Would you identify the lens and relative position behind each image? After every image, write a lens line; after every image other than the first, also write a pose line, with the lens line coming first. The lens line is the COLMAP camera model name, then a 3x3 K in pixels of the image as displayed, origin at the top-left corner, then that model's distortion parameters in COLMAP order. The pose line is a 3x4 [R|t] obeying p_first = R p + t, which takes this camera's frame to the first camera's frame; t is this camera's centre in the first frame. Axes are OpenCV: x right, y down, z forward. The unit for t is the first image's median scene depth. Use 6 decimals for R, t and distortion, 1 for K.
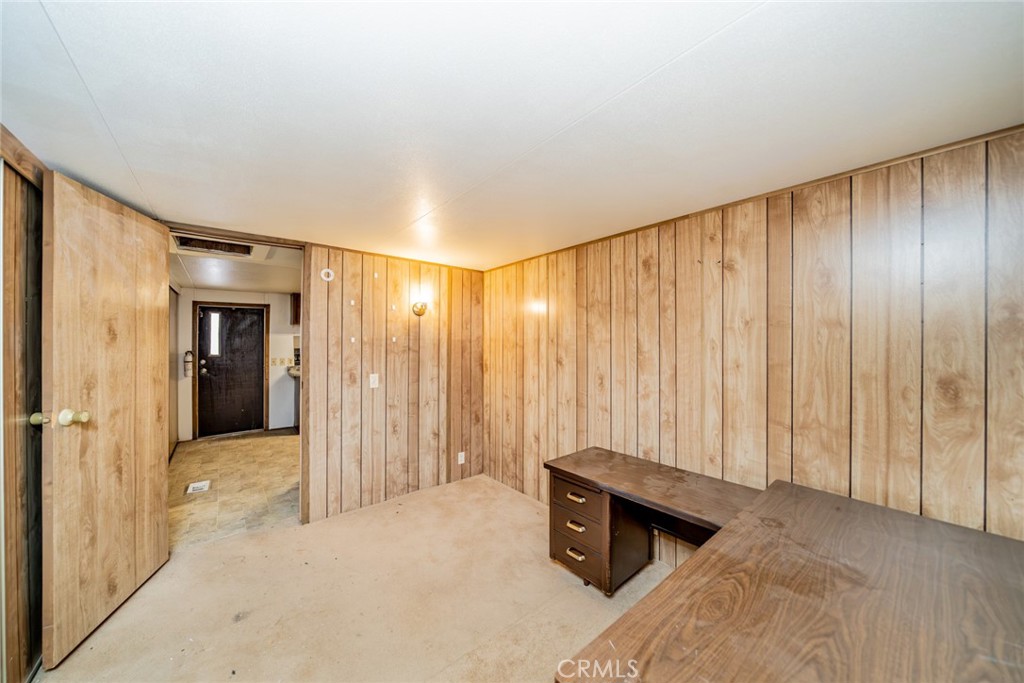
lens RADIAL K [[345.2, 0, 512.0], [0, 345.2, 341.5], [0, 0, 1]] dist [-0.001384, -0.000004]
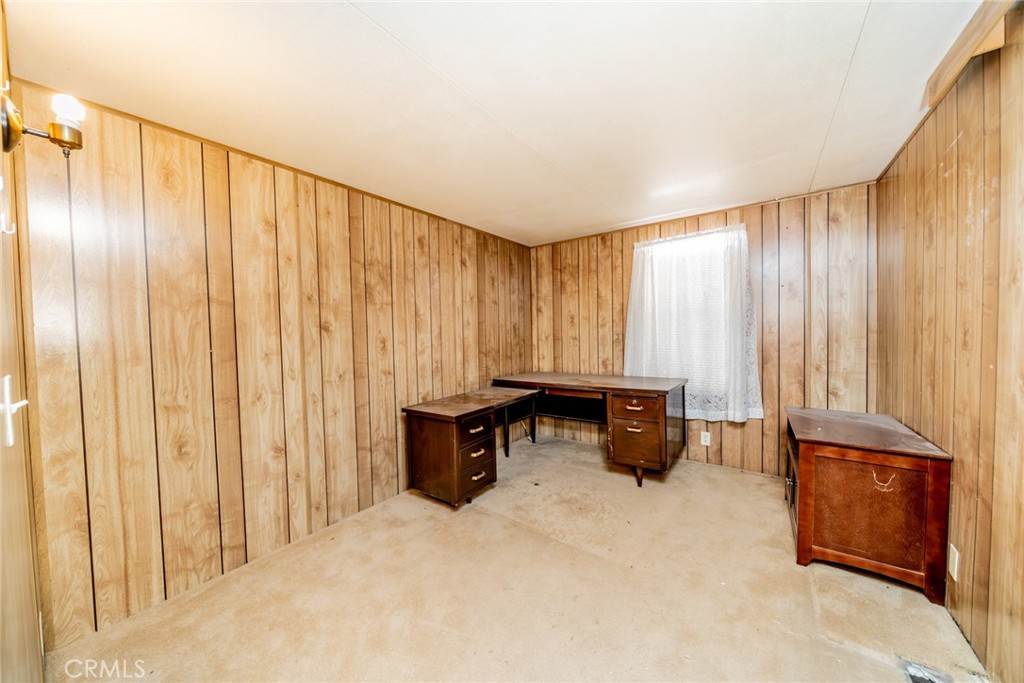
lens RADIAL K [[345.2, 0, 512.0], [0, 345.2, 341.5], [0, 0, 1]] dist [-0.001384, -0.000004]
pose [[-0.232181, -0.023698, 0.972384, -0.977913], [0.019019, 0.999401, 0.028898, 0.106791], [-0.972487, 0.025204, -0.231592, 1.107991]]
